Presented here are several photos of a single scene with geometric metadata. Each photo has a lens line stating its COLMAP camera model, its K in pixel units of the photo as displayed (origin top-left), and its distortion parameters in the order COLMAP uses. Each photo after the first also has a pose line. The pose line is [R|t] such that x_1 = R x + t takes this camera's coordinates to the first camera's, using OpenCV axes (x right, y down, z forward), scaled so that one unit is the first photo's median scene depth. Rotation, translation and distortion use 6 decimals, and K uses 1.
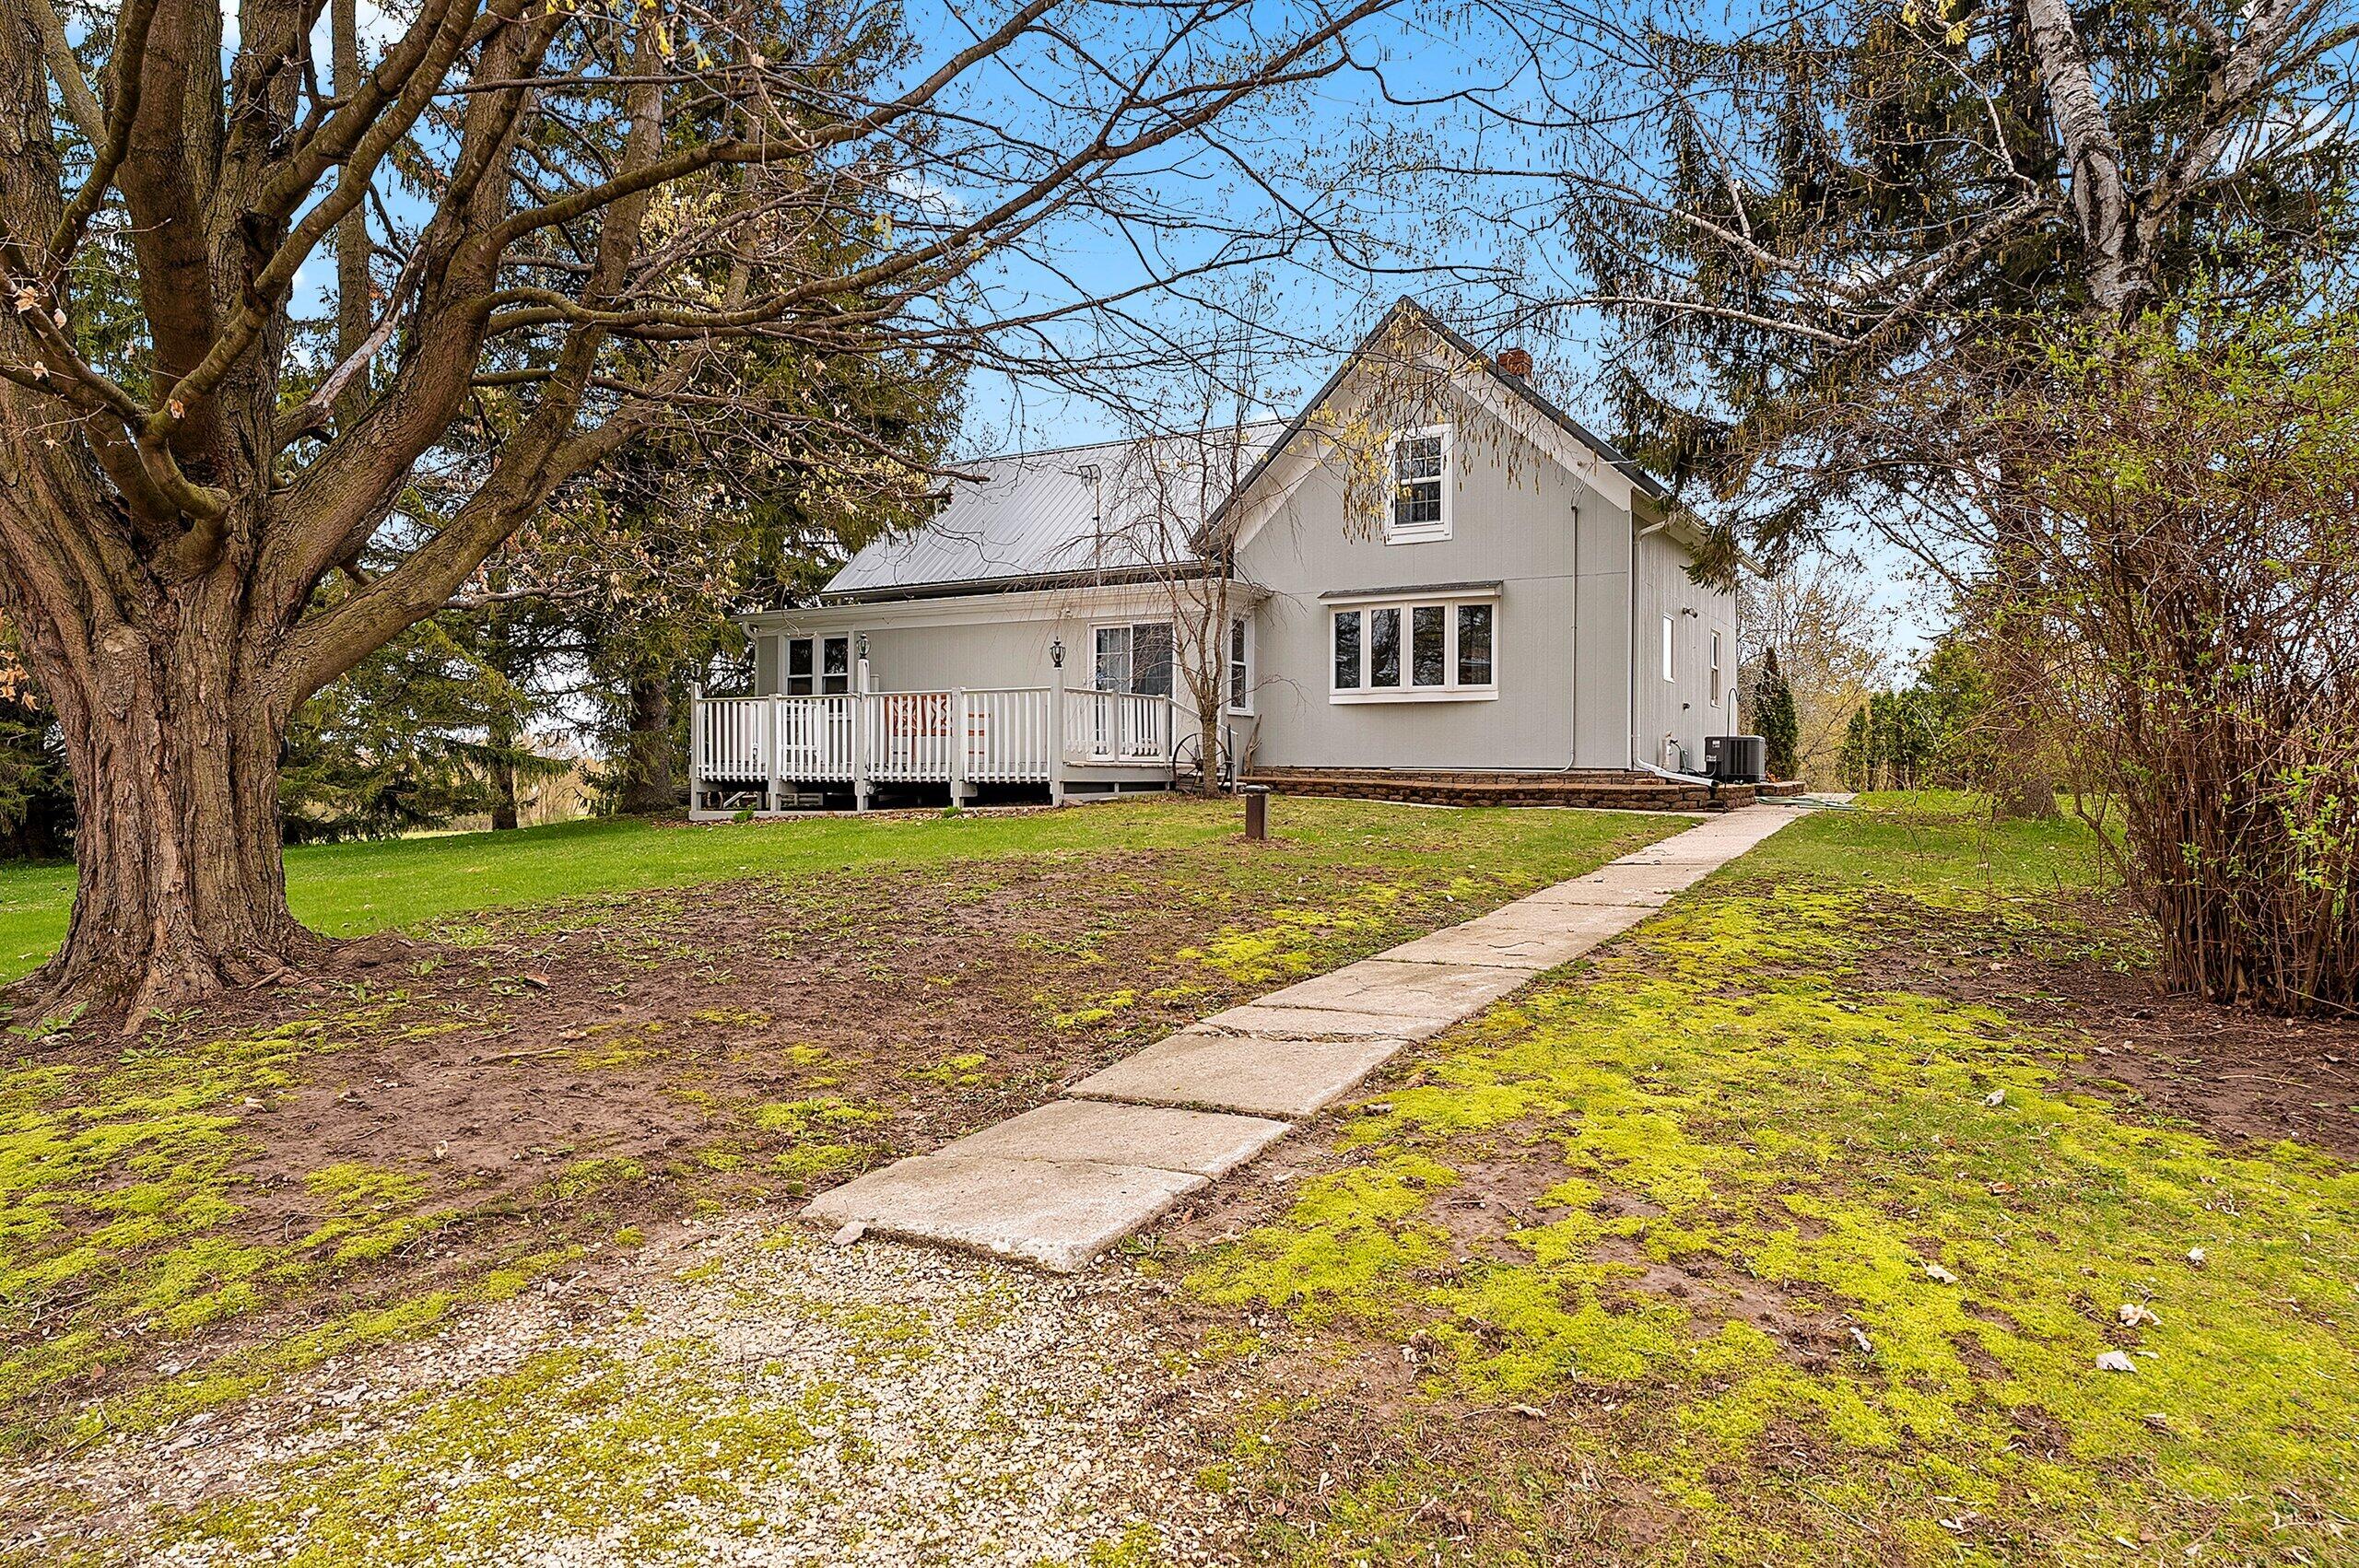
lens RADIAL K [[1929.2, 0, 1179.5], [0, 1929.2, 784.0], [0, 0, 1]] dist [0.004624, -0.014843]
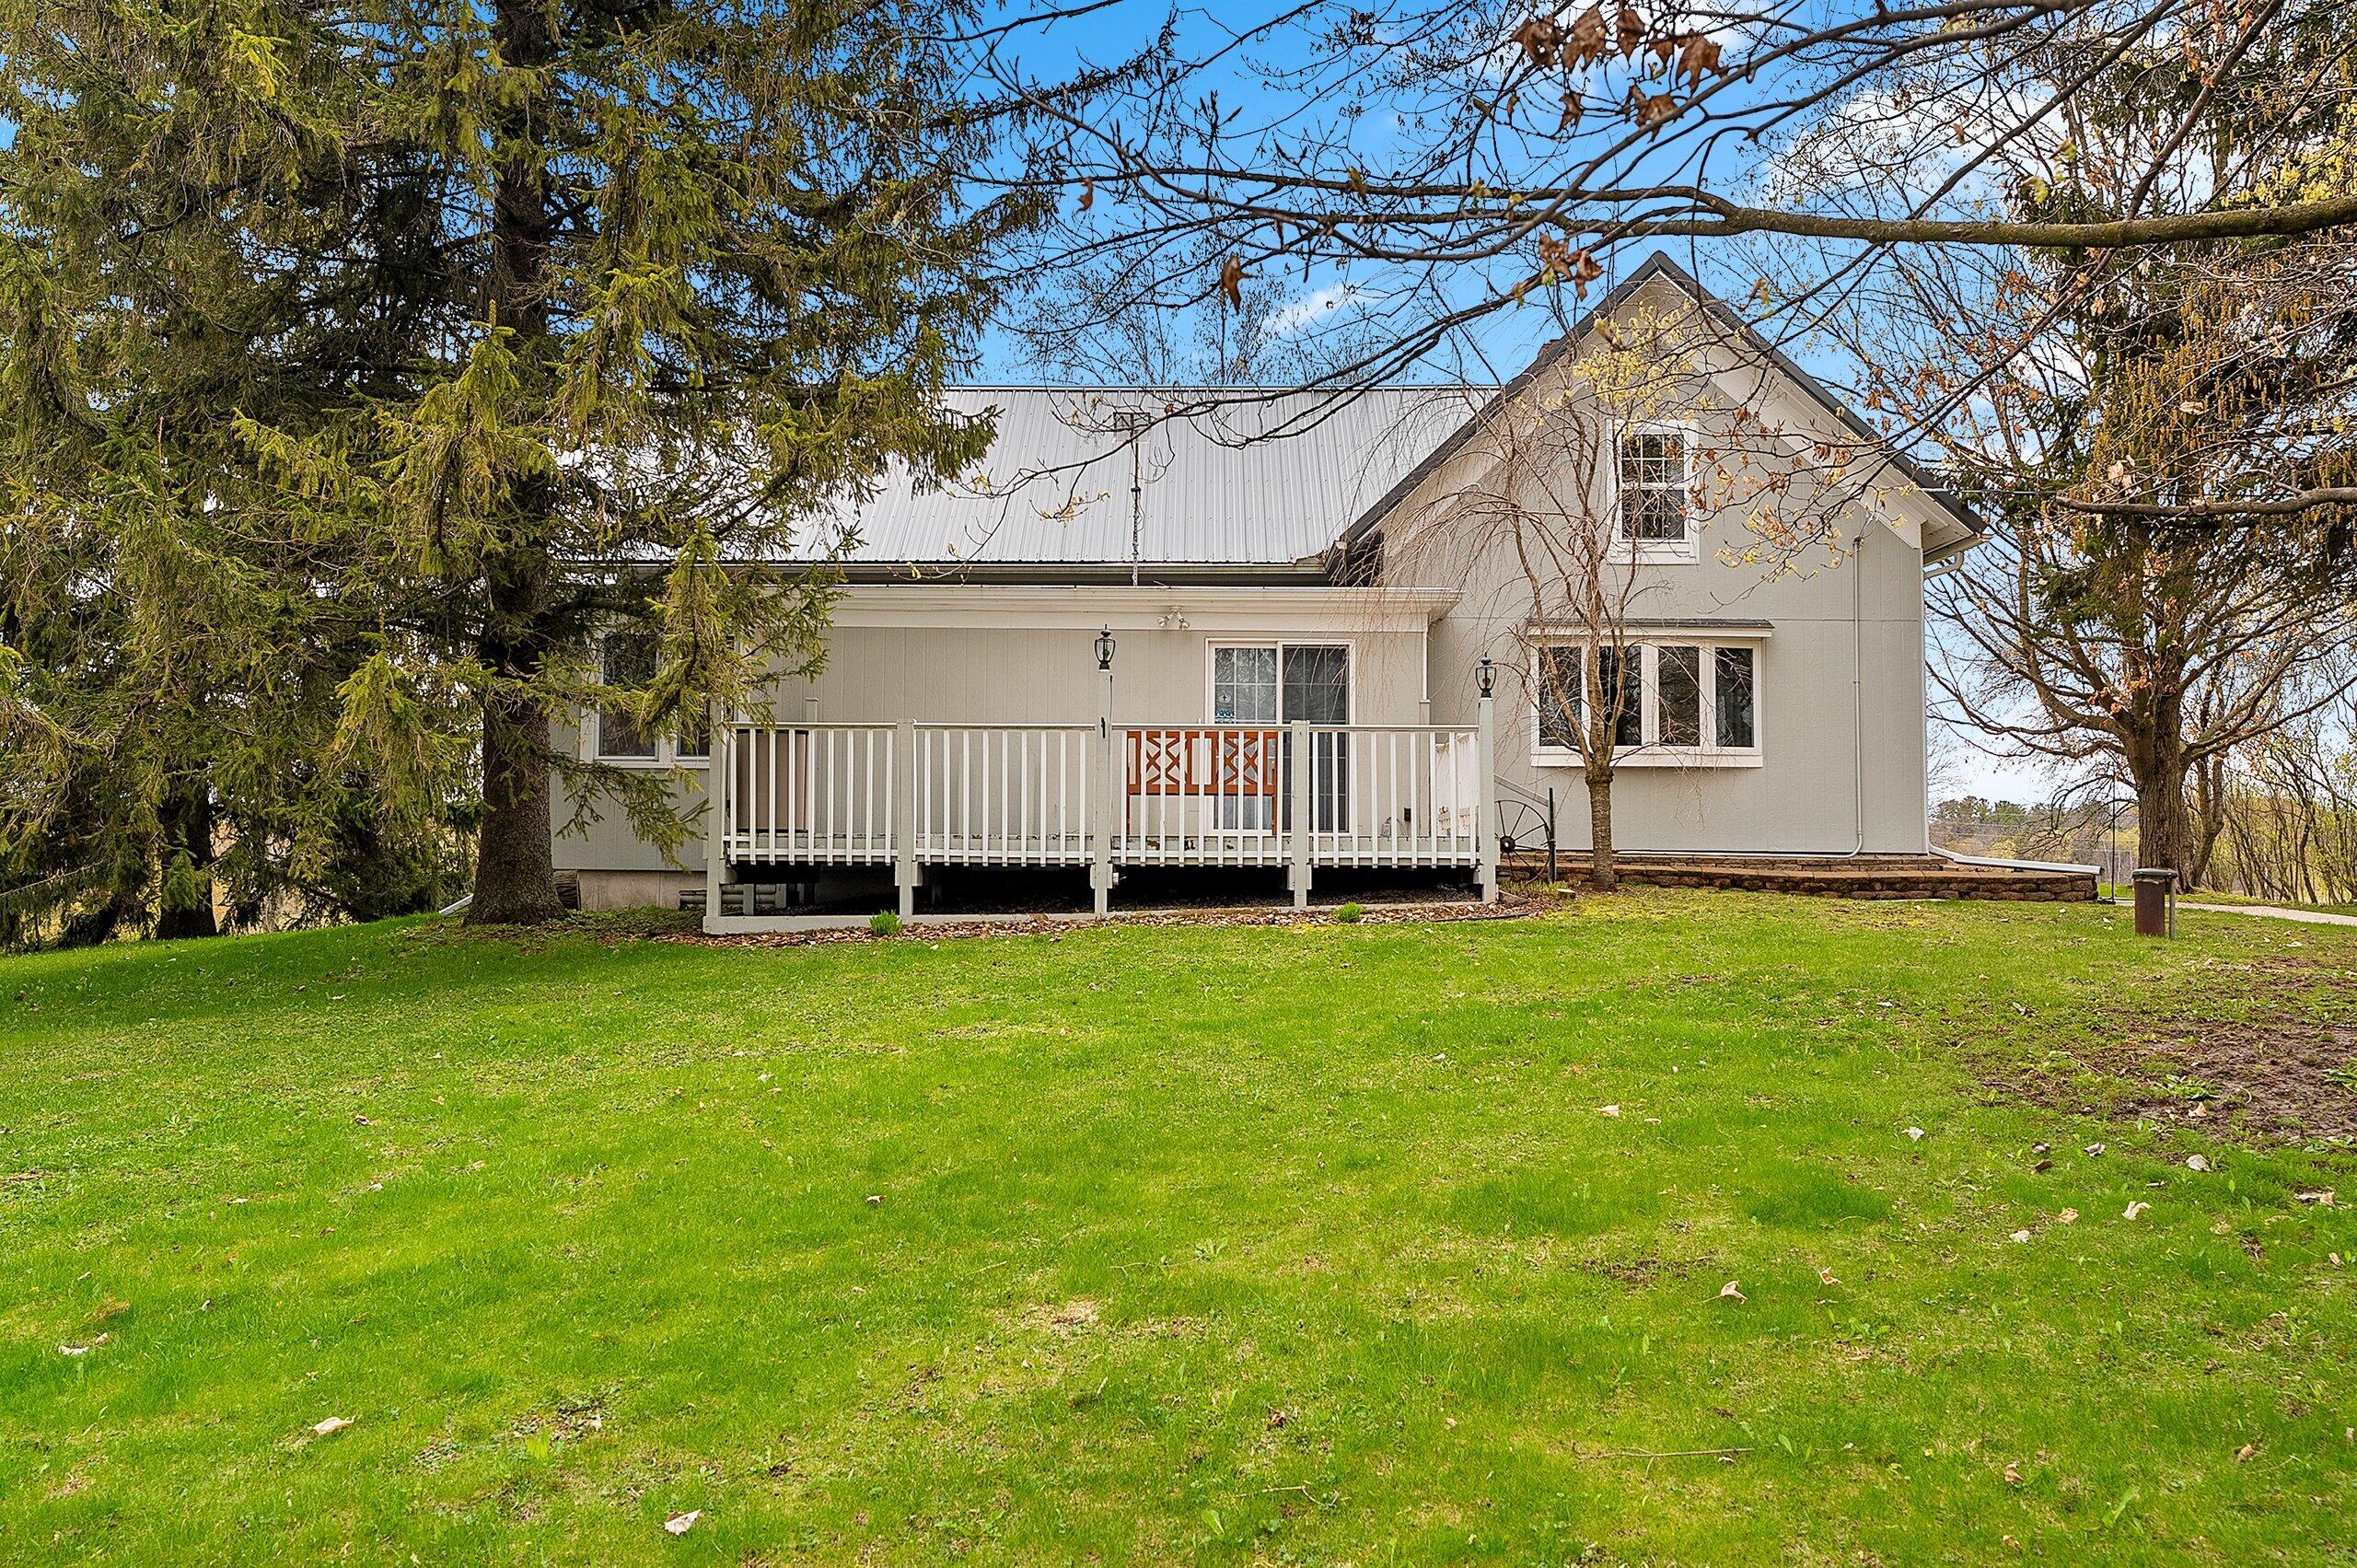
lens RADIAL K [[1947.5, 0, 1181.1], [0, 1947.5, 784.1], [0, 0, 1]] dist [0.012367, -0.020788]
pose [[0.812735, 0.028217, 0.581949, -0.504535], [-0.004498, 0.999101, -0.042162, -0.000849], [-0.582616, 0.031649, 0.812131, 0.473951]]
